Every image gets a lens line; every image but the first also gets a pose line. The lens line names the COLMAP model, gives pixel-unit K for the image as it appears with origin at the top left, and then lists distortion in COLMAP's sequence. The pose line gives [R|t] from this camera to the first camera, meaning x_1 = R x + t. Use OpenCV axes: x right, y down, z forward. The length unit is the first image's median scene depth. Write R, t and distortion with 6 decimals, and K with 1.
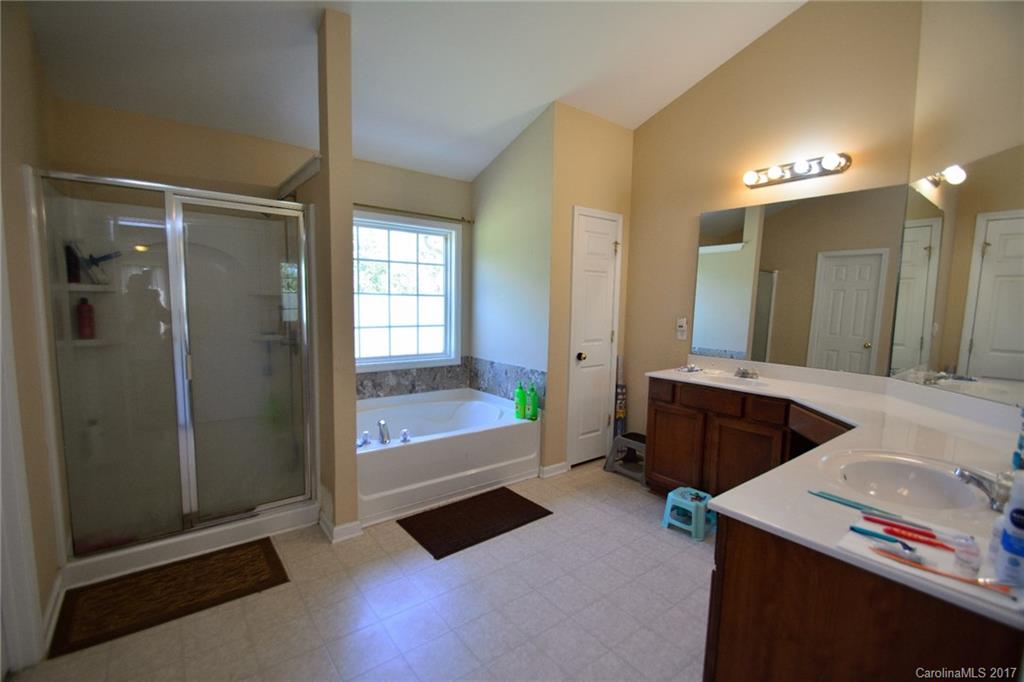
lens RADIAL K [[453.7, 0, 504.6], [0, 453.7, 347.4], [0, 0, 1]] dist [-0.004496, -0.004472]
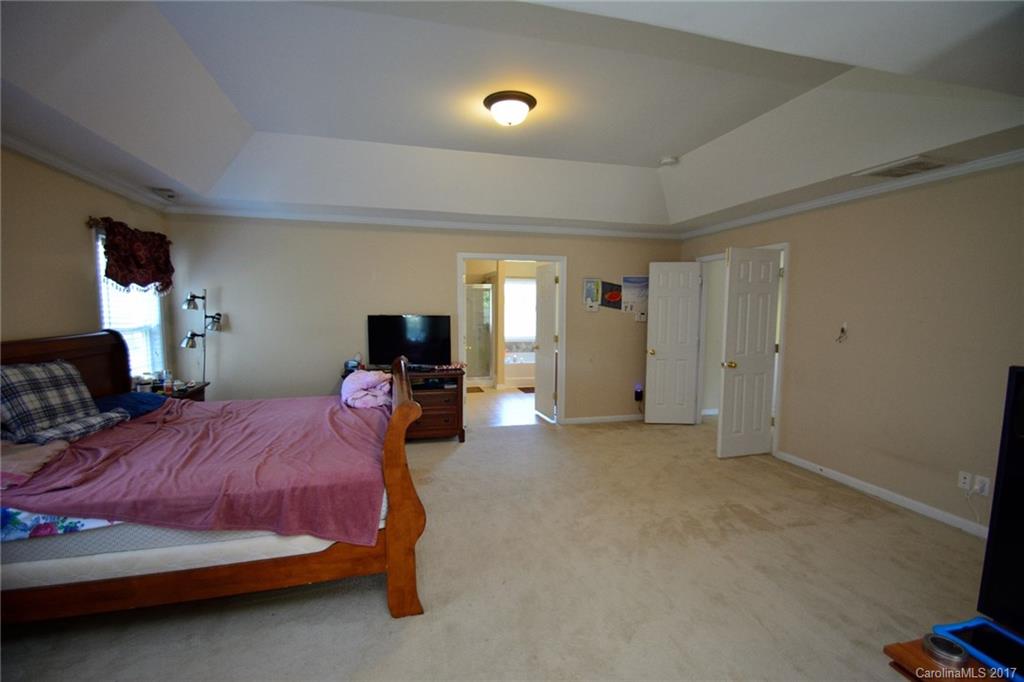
lens RADIAL K [[453.7, 0, 508.9], [0, 453.7, 341.9], [0, 0, 1]] dist [-0.004496, -0.004472]
pose [[0.924911, 0.018633, -0.379726, 0.891962], [-0.026776, 0.999511, -0.016174, 0.138236], [0.379239, 0.025127, 0.924957, -1.899432]]
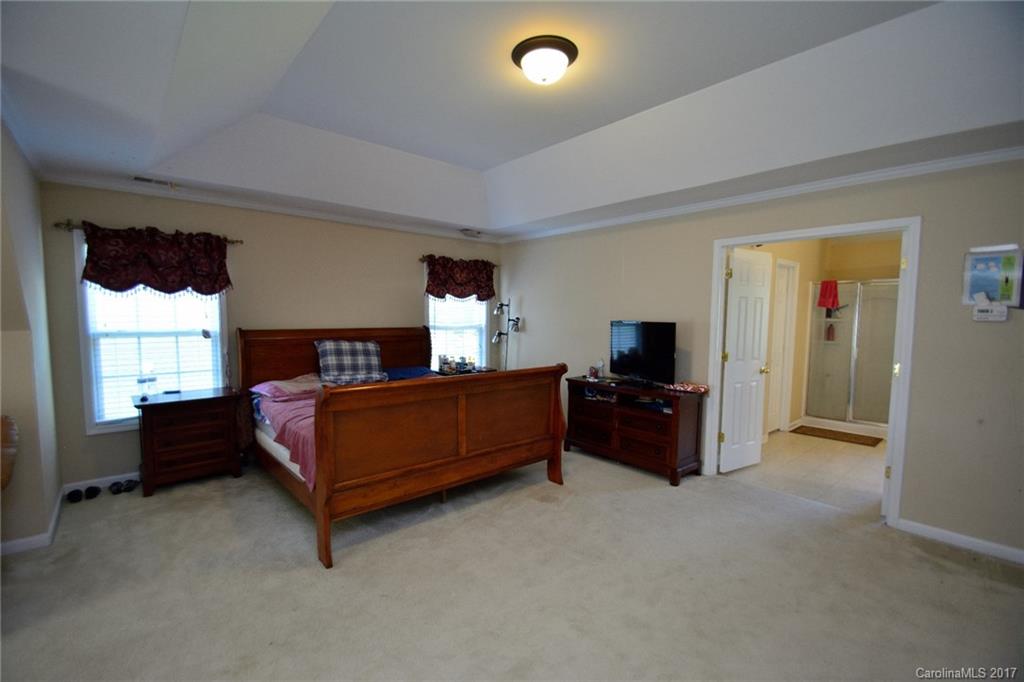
lens RADIAL K [[453.7, 0, 506.6], [0, 453.7, 347.6], [0, 0, 1]] dist [-0.004496, -0.004472]
pose [[0.055047, 0.059023, -0.996738, 1.410986], [-0.100937, 0.993467, 0.053255, 0.063420], [0.993369, 0.097676, 0.060645, -0.882829]]
